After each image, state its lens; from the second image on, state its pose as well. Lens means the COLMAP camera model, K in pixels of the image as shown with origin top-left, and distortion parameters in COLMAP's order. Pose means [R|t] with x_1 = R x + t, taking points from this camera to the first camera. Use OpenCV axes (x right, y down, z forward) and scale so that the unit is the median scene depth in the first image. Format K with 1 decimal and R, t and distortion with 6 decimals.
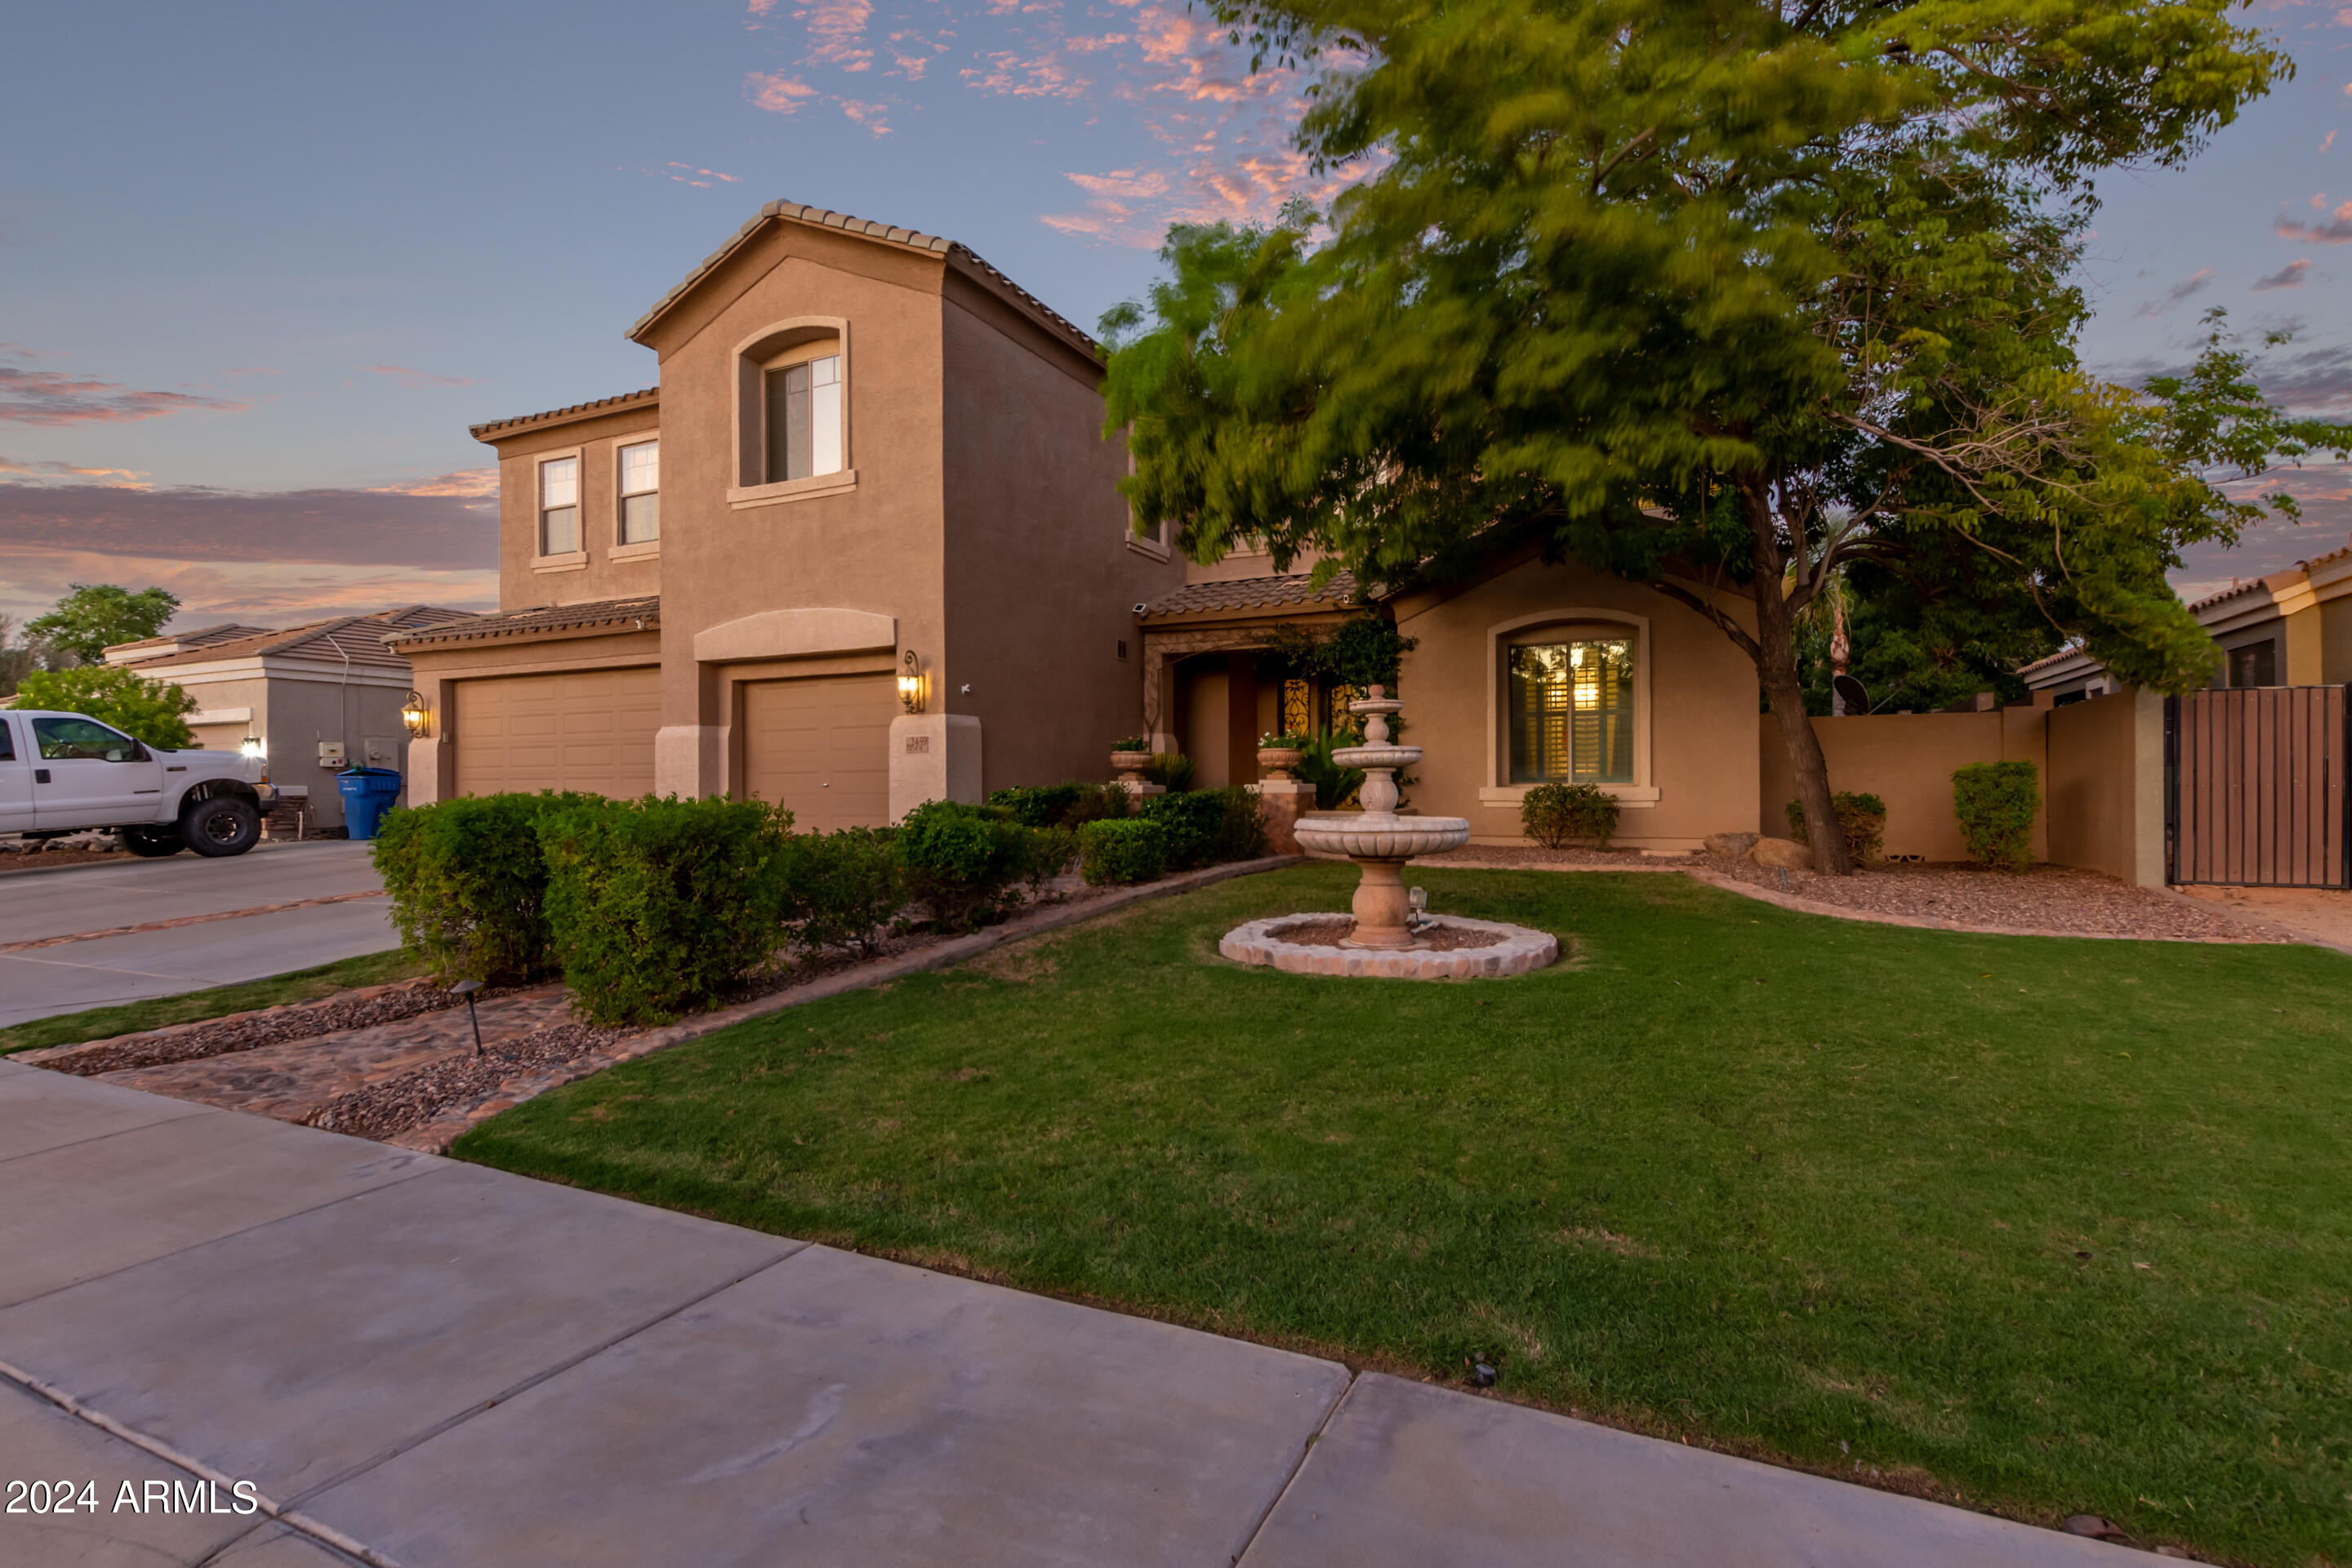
lens RADIAL K [[1082.9, 0, 1181.5], [0, 1082.9, 793.4], [0, 0, 1]] dist [0.004047, 0.000279]
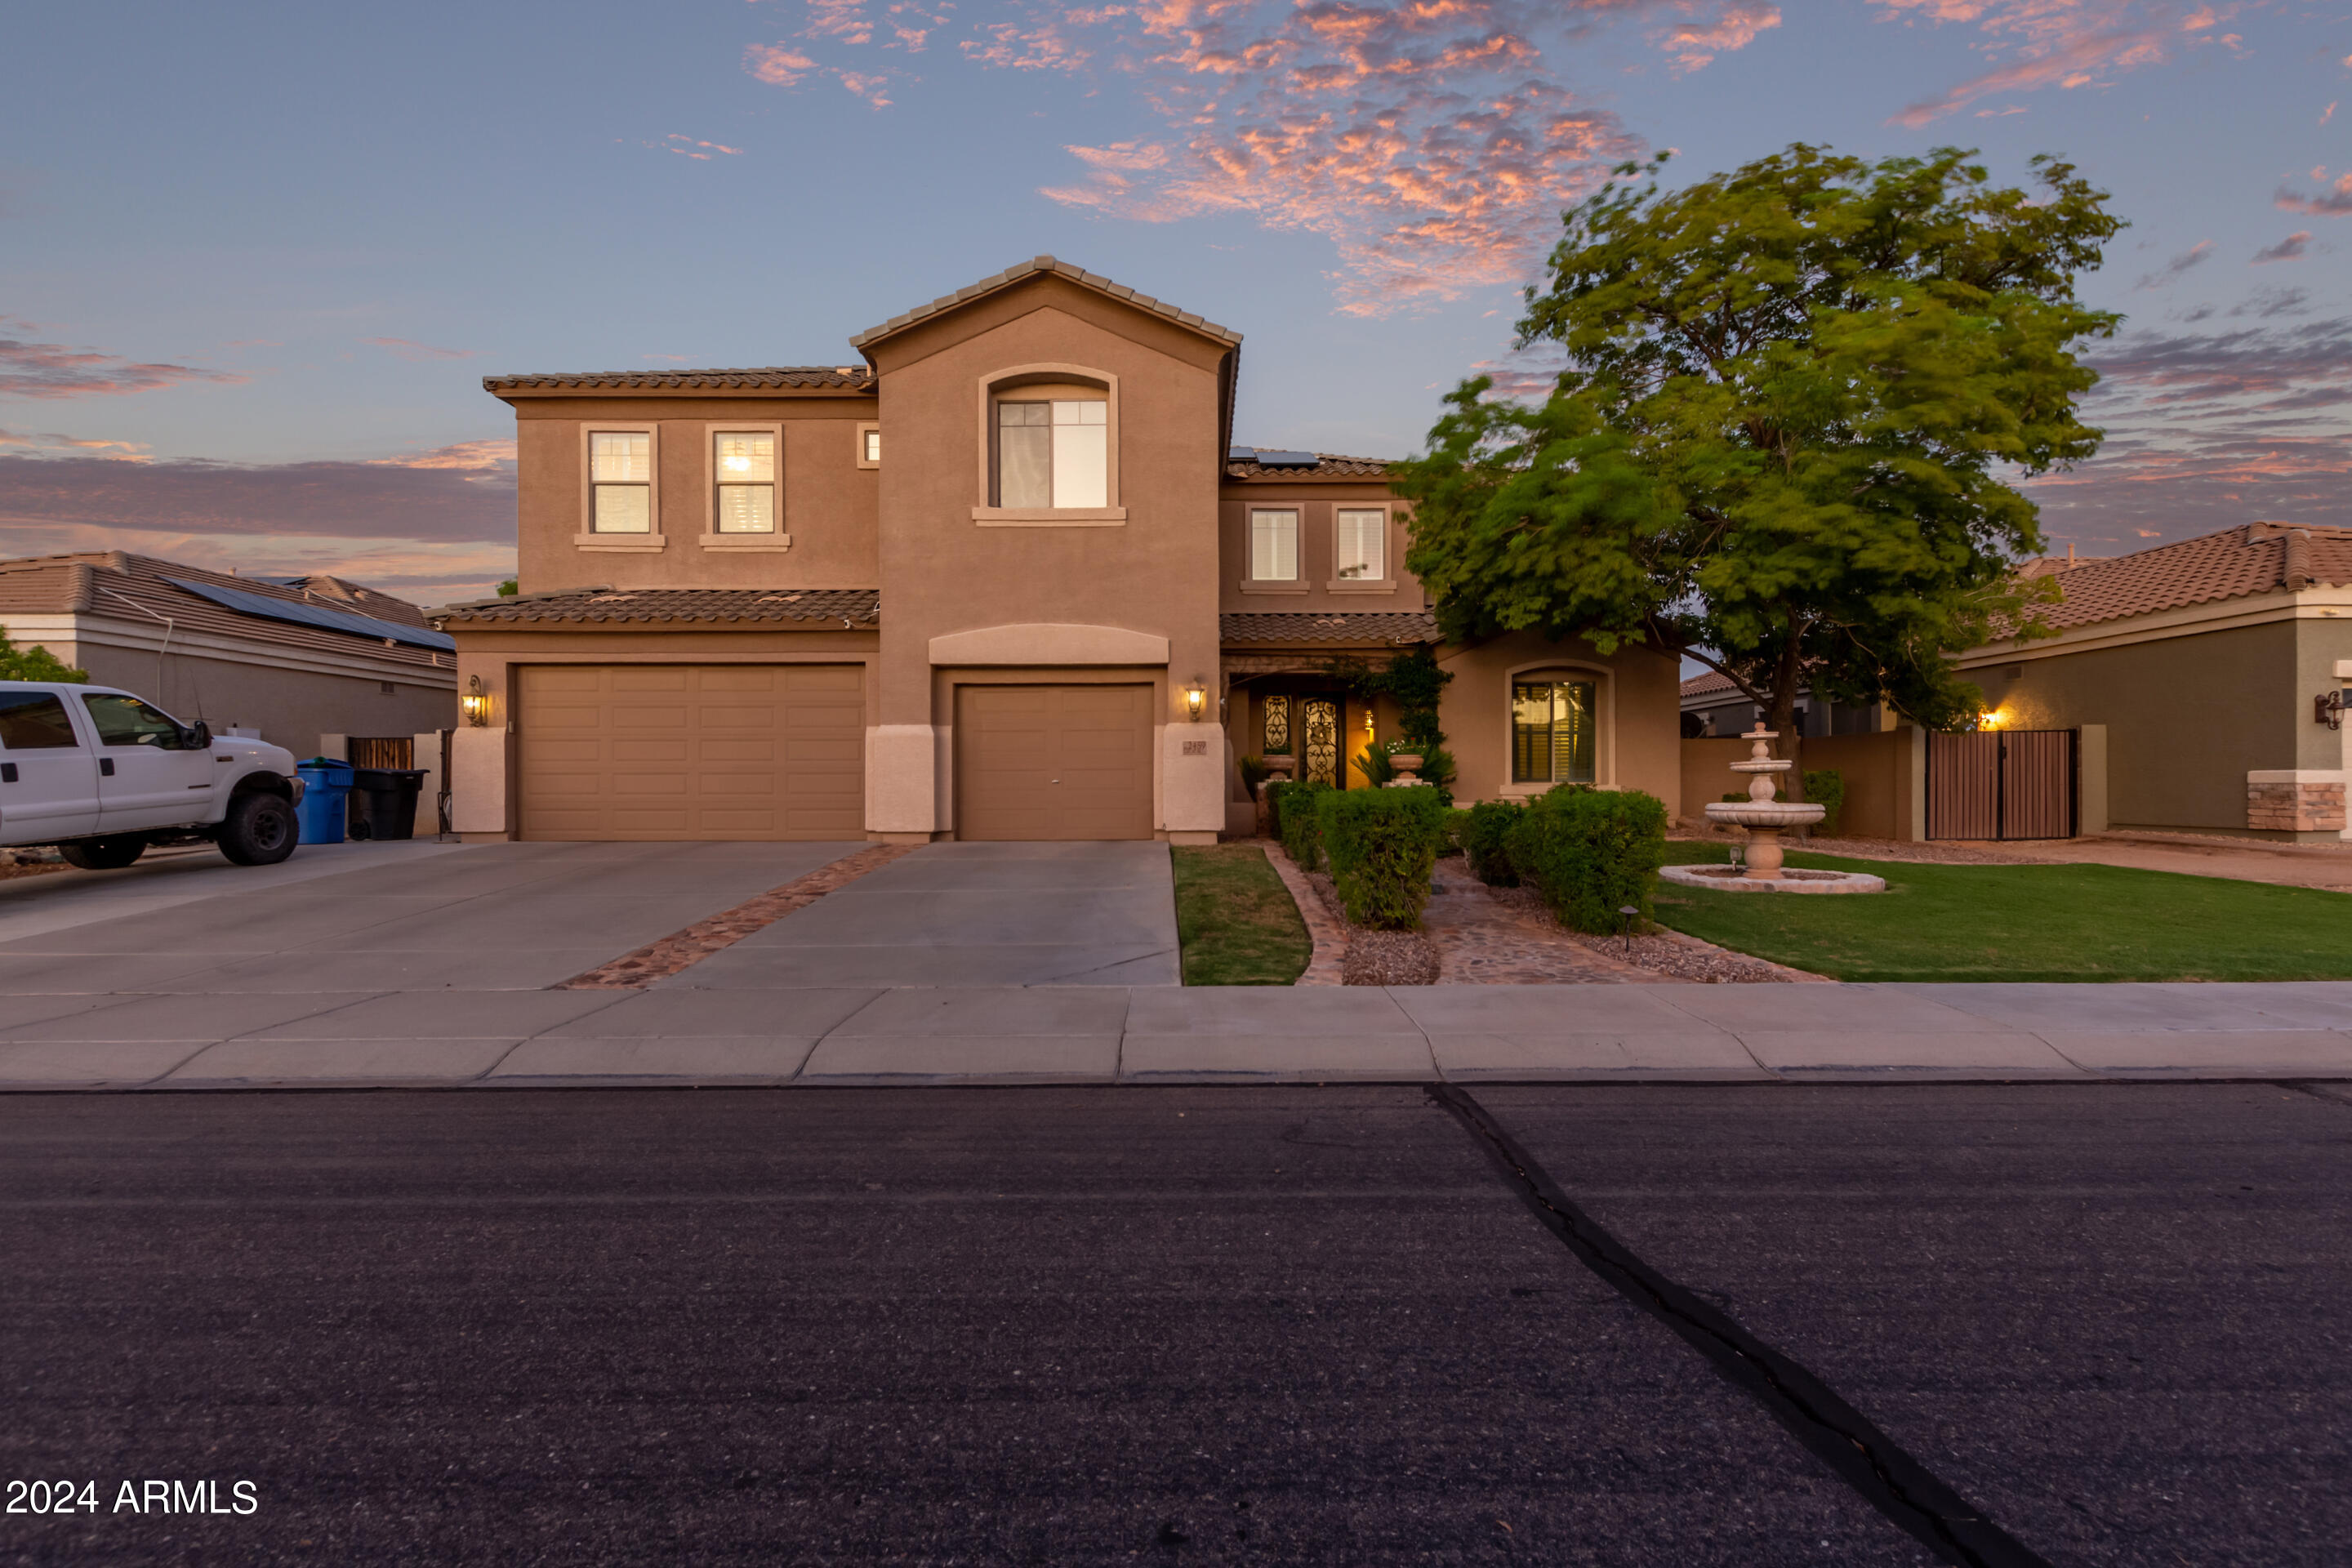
lens RADIAL K [[1071.1, 0, 1176.0], [0, 1071.1, 784.0], [0, 0, 1]] dist [-0.004648, -0.000337]
pose [[0.903639, 0.003576, 0.428281, -0.667411], [0.000058, 0.999964, -0.008472, 0.003457], [-0.428296, 0.007681, 0.903606, -0.041857]]
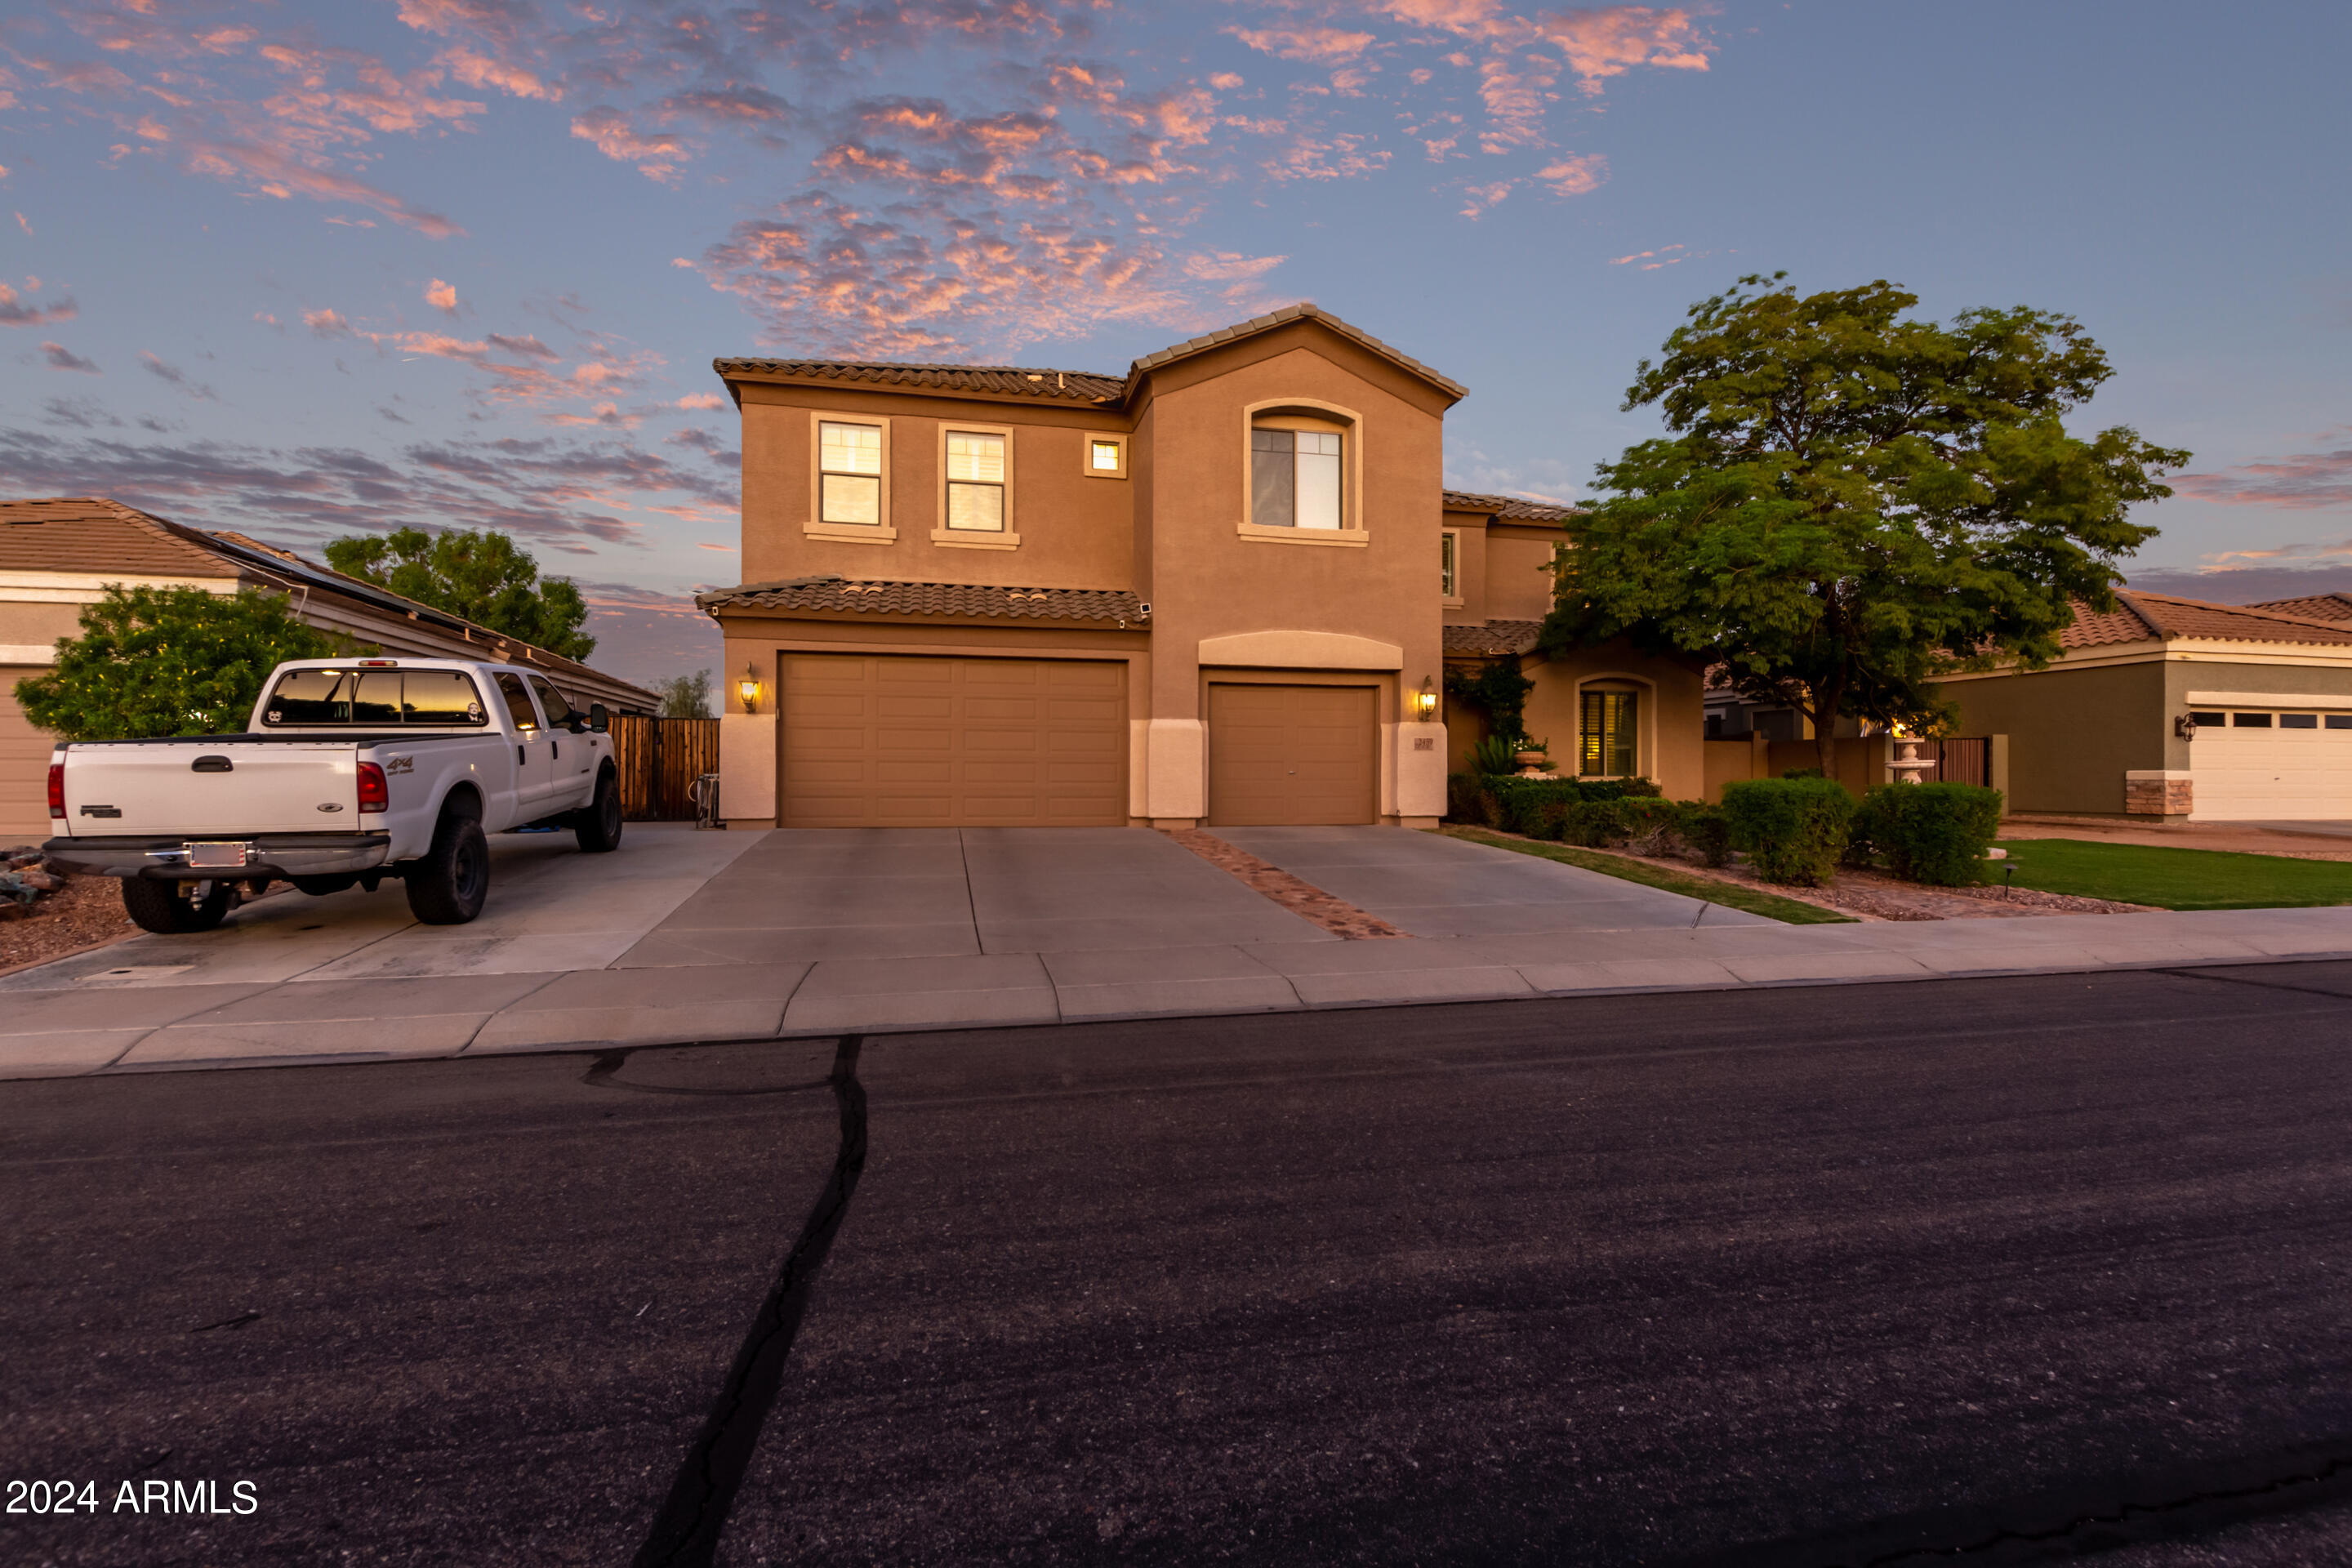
lens RADIAL K [[1073.2, 0, 1170.5], [0, 1073.2, 773.5], [0, 0, 1]] dist [0.002736, -0.013231]
pose [[0.788396, 0.010658, 0.615076, -1.155353], [-0.004339, 0.999921, -0.011765, 0.007836], [-0.615153, 0.006606, 0.788380, 0.118172]]
